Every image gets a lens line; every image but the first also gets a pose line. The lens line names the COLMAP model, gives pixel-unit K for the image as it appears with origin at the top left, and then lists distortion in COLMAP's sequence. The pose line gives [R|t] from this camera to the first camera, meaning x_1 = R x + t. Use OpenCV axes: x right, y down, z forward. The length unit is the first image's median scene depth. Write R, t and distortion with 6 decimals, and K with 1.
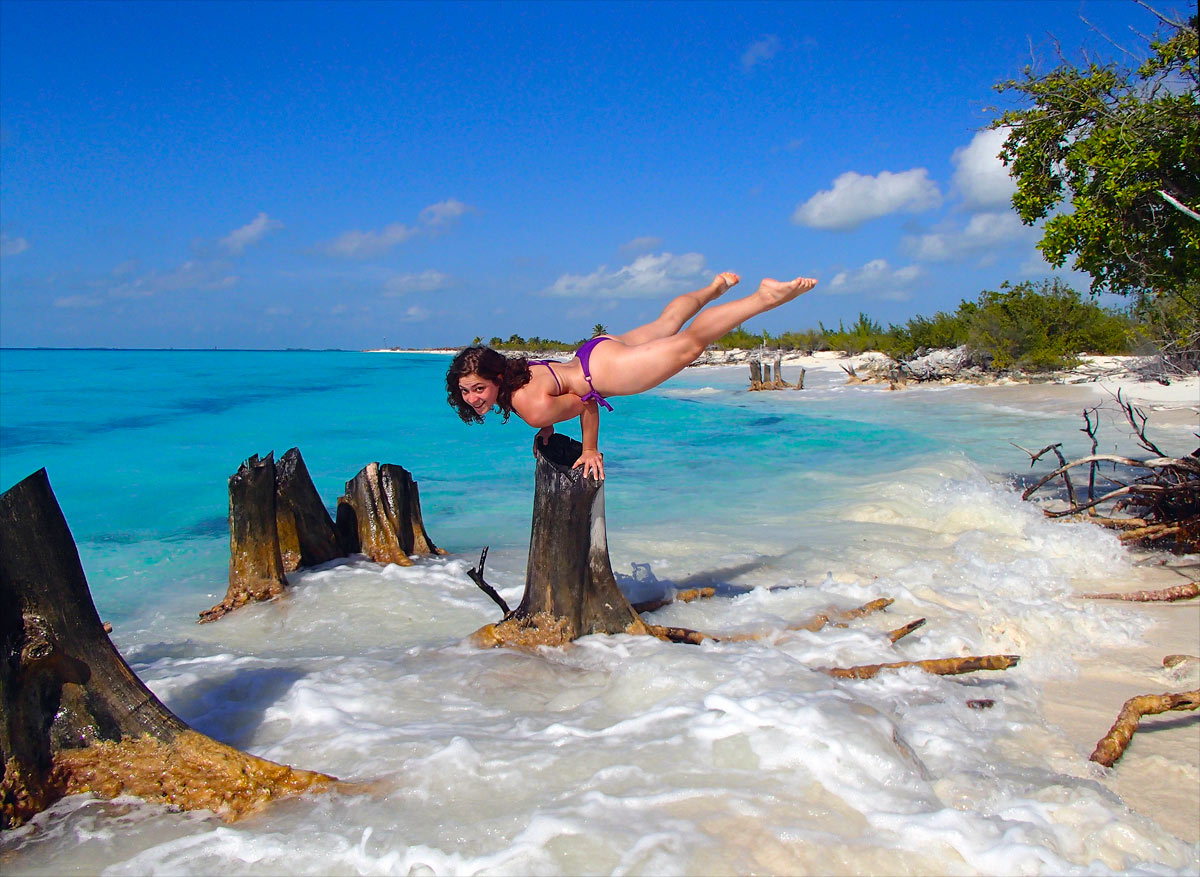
lens RADIAL K [[1023.8, 0, 597.1], [0, 1023.8, 433.2], [0, 0, 1]] dist [0.008373, 0.014752]
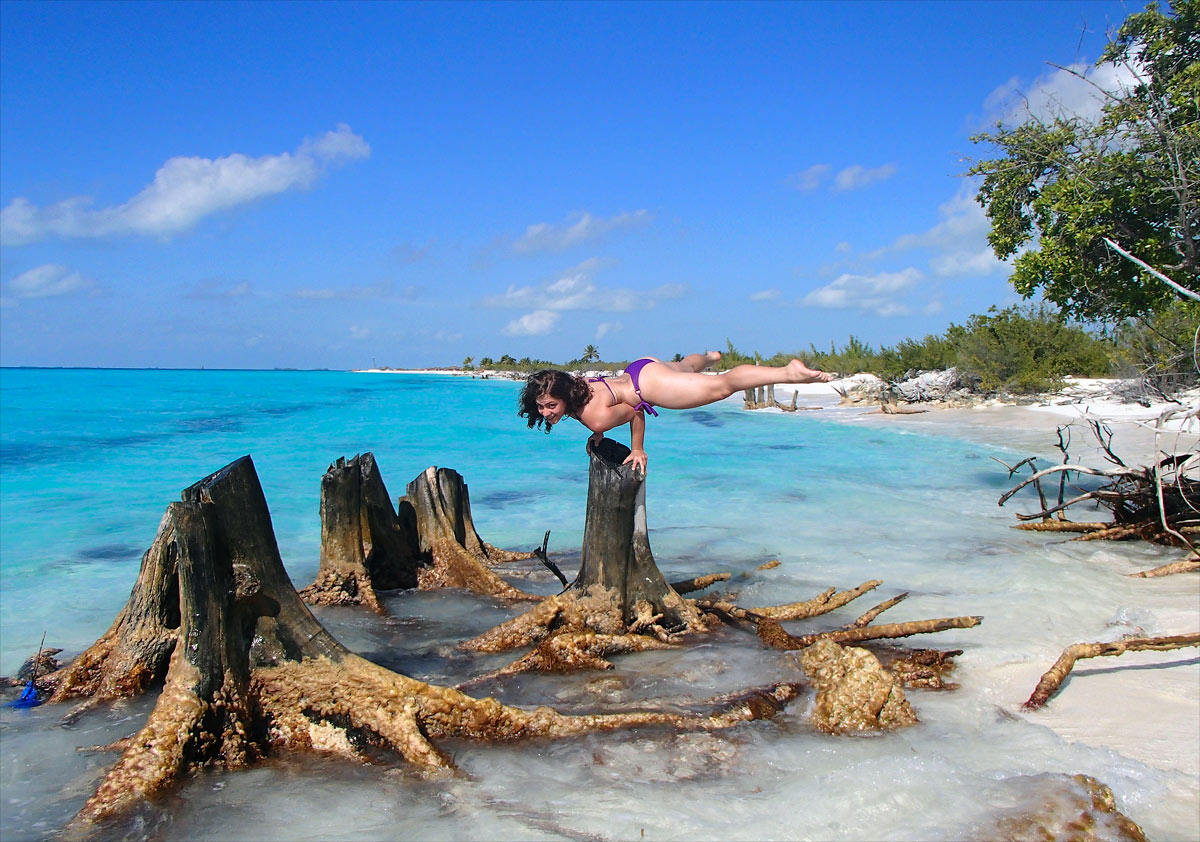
lens RADIAL K [[1030.3, 0, 603.0], [0, 1030.3, 424.9], [0, 0, 1]] dist [0.015508, -0.009746]
pose [[0.999885, 0.003437, 0.014792, -0.044099], [-0.003012, 0.999585, -0.028654, 0.014602], [-0.014884, 0.028606, 0.999480, -0.161373]]
